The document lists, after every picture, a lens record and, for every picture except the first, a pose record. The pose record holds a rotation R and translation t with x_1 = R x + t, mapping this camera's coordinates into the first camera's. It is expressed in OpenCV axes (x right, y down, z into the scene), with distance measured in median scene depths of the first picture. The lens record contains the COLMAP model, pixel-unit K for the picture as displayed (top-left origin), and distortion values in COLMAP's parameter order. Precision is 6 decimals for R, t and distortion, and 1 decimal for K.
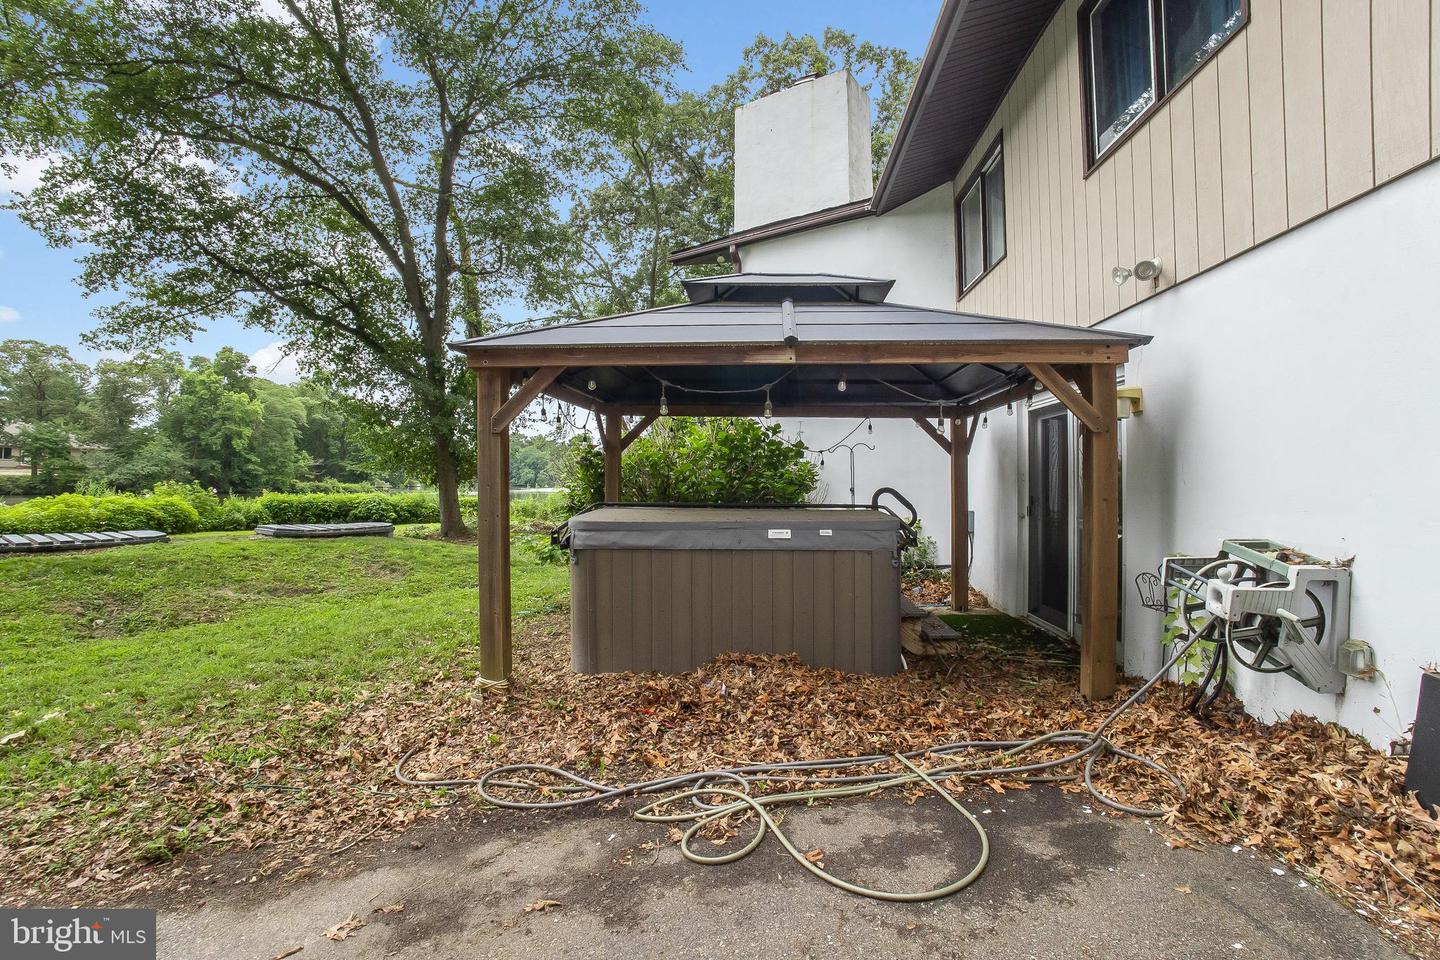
lens RADIAL K [[642.4, 0, 746.8], [0, 642.4, 465.5], [0, 0, 1]] dist [-0.082995, 0.025038]
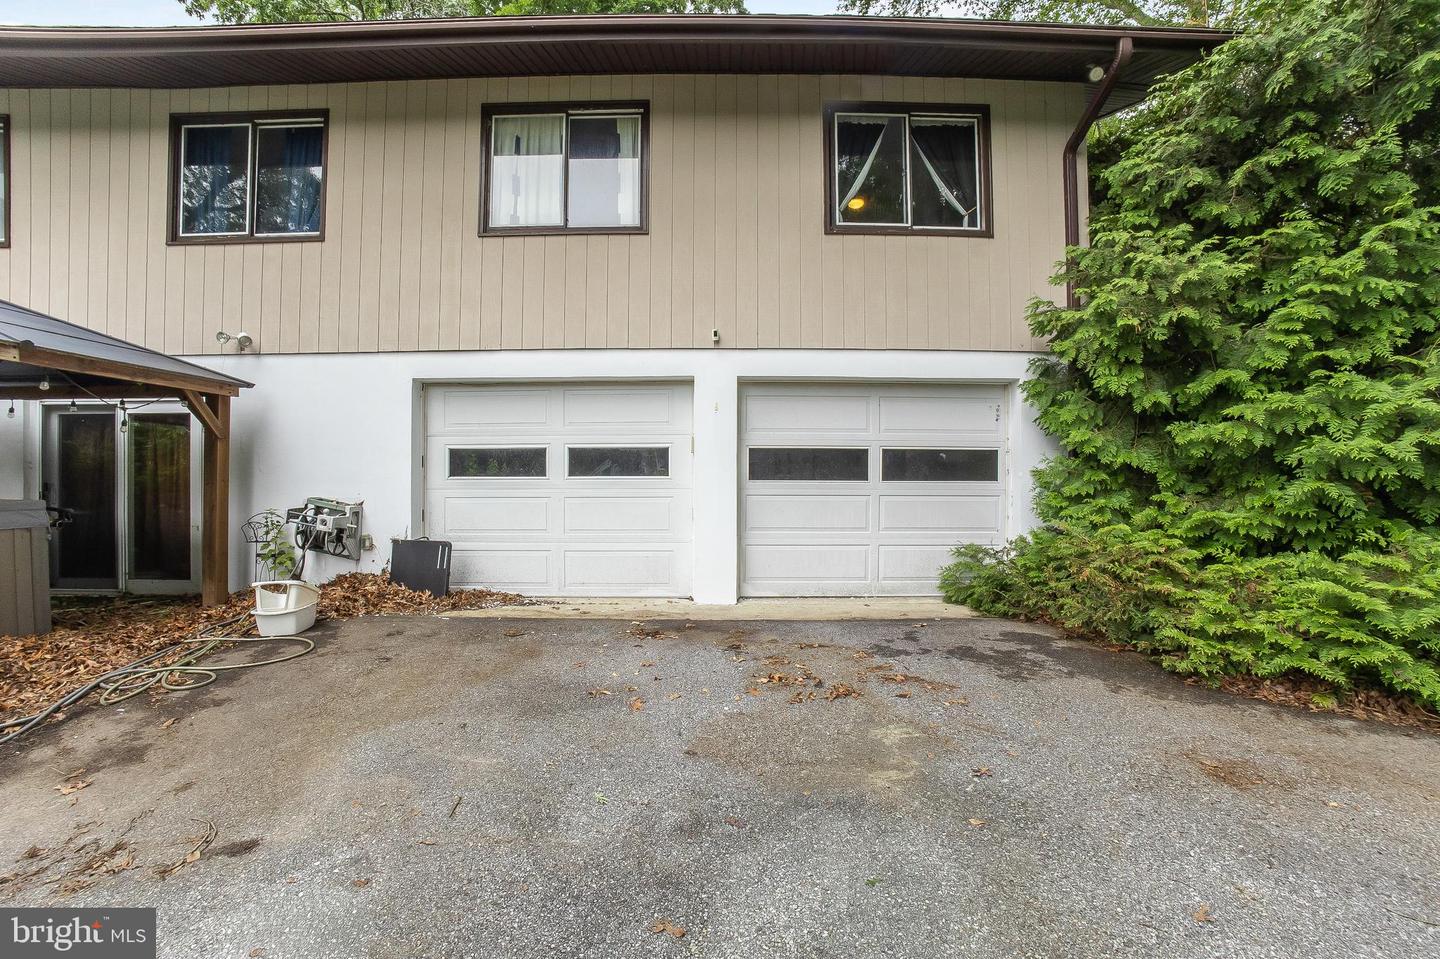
lens RADIAL K [[653.7, 0, 715.9], [0, 653.7, 475.0], [0, 0, 1]] dist [-0.133076, 0.044777]
pose [[-0.039050, -0.002123, 0.999235, -1.263011], [-0.029729, 0.999558, 0.000962, 0.001779], [-0.998795, -0.029668, -0.039096, -0.245260]]
